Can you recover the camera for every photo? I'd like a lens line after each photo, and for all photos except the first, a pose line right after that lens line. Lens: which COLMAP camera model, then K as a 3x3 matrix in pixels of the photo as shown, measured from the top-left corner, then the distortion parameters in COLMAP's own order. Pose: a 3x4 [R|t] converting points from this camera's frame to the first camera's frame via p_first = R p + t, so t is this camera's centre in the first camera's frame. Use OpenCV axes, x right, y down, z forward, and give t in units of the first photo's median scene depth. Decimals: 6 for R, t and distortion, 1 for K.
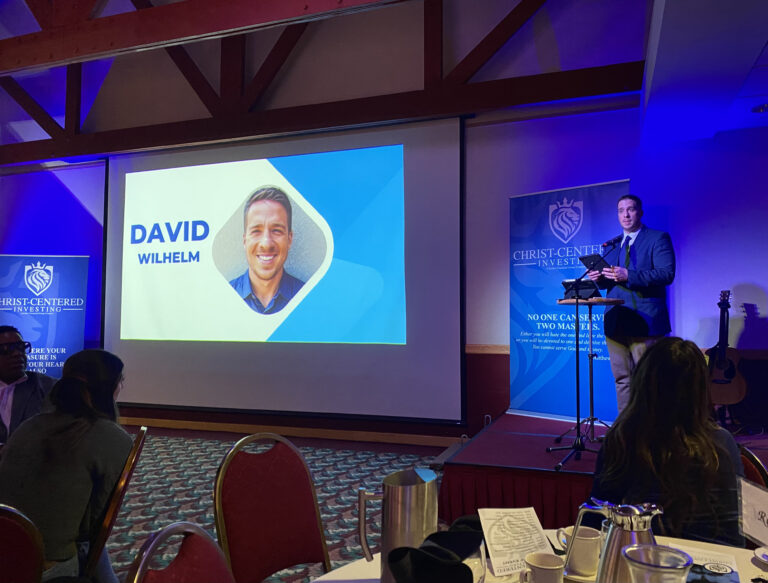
lens RADIAL K [[598.4, 0, 391.3], [0, 598.4, 288.1], [0, 0, 1]] dist [0.041425, -0.032481]
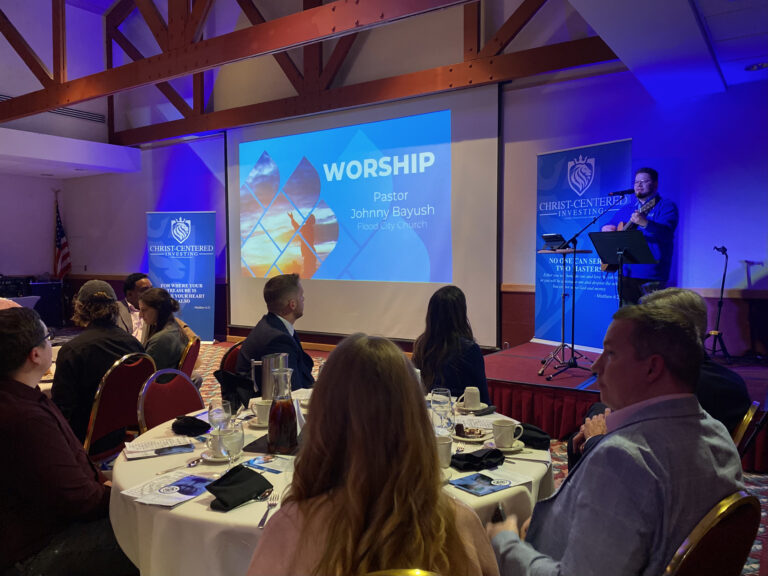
lens RADIAL K [[592.4, 0, 384.6], [0, 592.4, 286.0], [0, 0, 1]] dist [0.032073, -0.019794]
pose [[0.971685, 0.005991, -0.236205, 0.190808], [0.018885, 0.994512, 0.102909, -0.026836], [0.235526, -0.104456, 0.966238, -0.189323]]
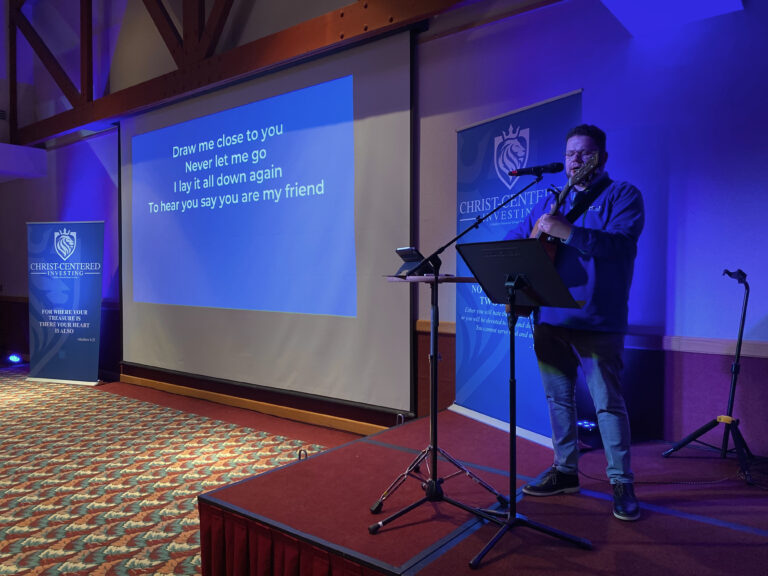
lens RADIAL K [[592.4, 0, 368.4], [0, 592.4, 287.9], [0, 0, 1]] dist [0.032073, -0.019794]
pose [[0.943986, 0.006859, -0.329914, 0.354328], [0.019795, 0.996806, 0.077365, -0.013643], [0.329391, -0.079562, 0.940836, 0.247348]]
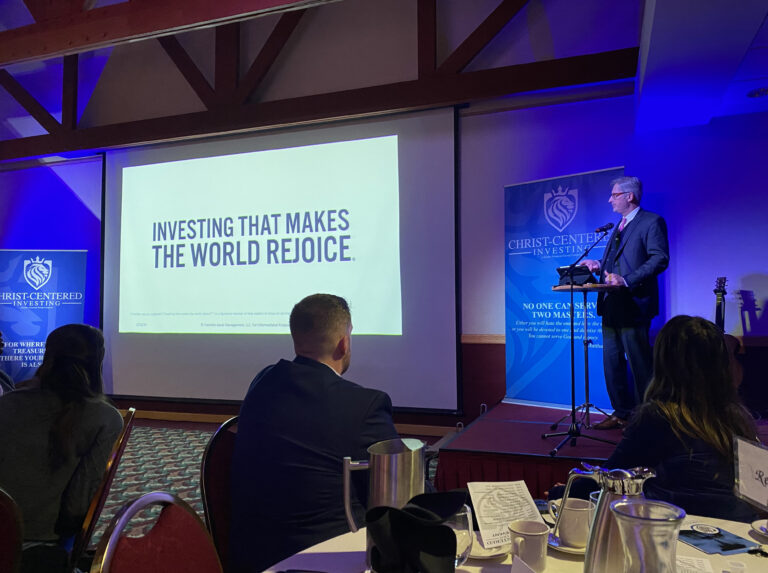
lens RADIAL K [[592.4, 0, 385.3], [0, 592.4, 289.5], [0, 0, 1]] dist [0.032073, -0.019794]
pose [[0.999948, -0.006870, -0.007576, 0.005552], [0.006916, 0.999958, 0.006000, 0.013060], [0.007534, -0.006052, 0.999953, 0.009585]]
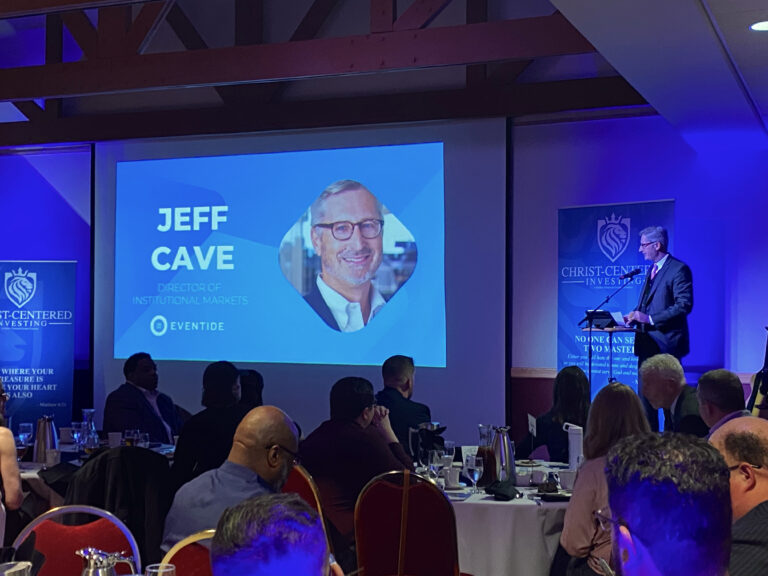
lens RADIAL K [[1103.4, 0, 383.5], [0, 1103.4, 301.5], [0, 0, 1]] dist [0.076760, 0.000000]
pose [[0.998739, 0.002368, -0.050138, 0.015314], [-0.000522, 0.999322, 0.036804, -0.073457], [0.050191, -0.036732, 0.998064, -0.740875]]
